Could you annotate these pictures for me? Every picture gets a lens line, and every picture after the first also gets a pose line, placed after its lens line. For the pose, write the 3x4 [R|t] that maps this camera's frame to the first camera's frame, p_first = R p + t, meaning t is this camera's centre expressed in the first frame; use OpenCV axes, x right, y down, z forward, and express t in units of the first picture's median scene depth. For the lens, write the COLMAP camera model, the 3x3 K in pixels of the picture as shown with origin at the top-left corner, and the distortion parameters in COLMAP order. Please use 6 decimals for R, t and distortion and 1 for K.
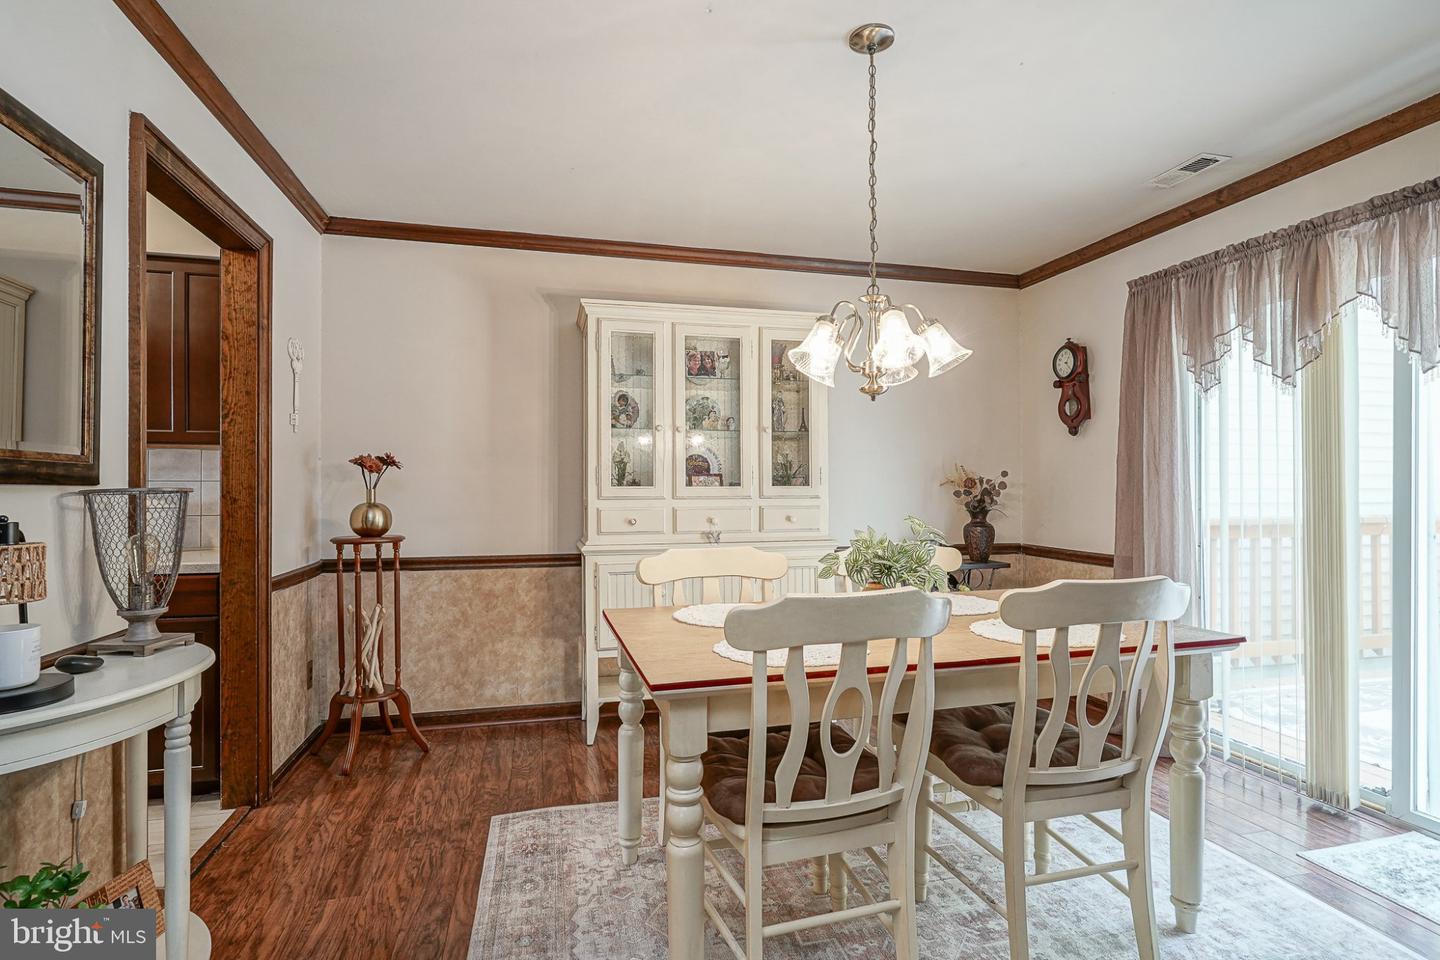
lens RADIAL K [[709.9, 0, 724.0], [0, 709.9, 484.9], [0, 0, 1]] dist [-0.011191, 0.007559]
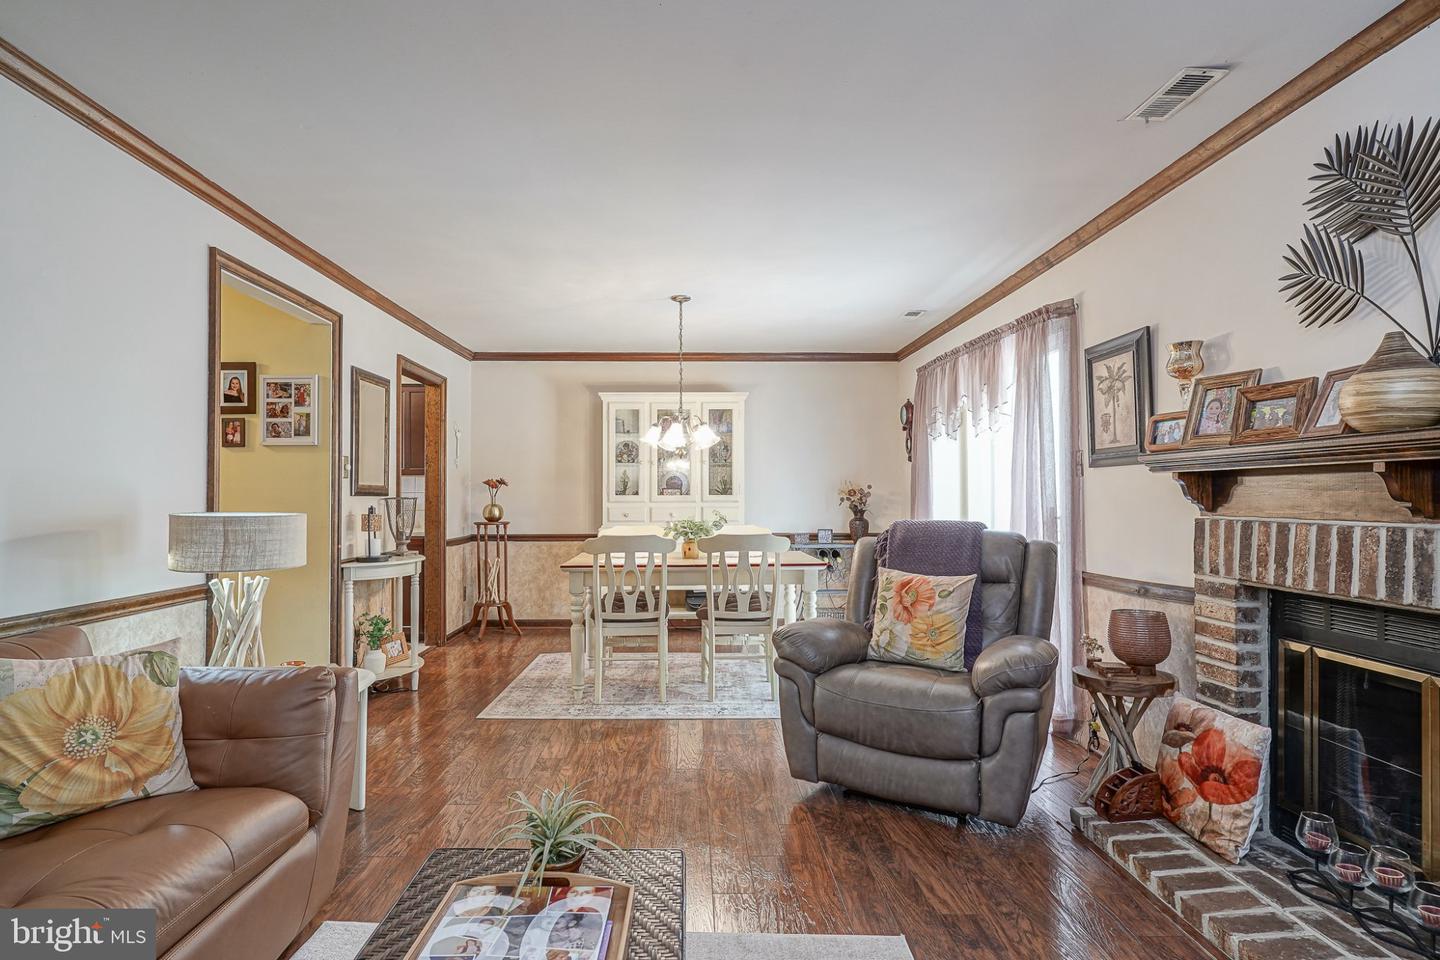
lens RADIAL K [[711.9, 0, 696.9], [0, 711.9, 482.2], [0, 0, 1]] dist [-0.001010, 0.000049]
pose [[0.970752, -0.004636, -0.240039, 0.492161], [0.002241, 0.999945, -0.010250, -0.012451], [0.240073, 0.009412, 0.970709, -0.727723]]
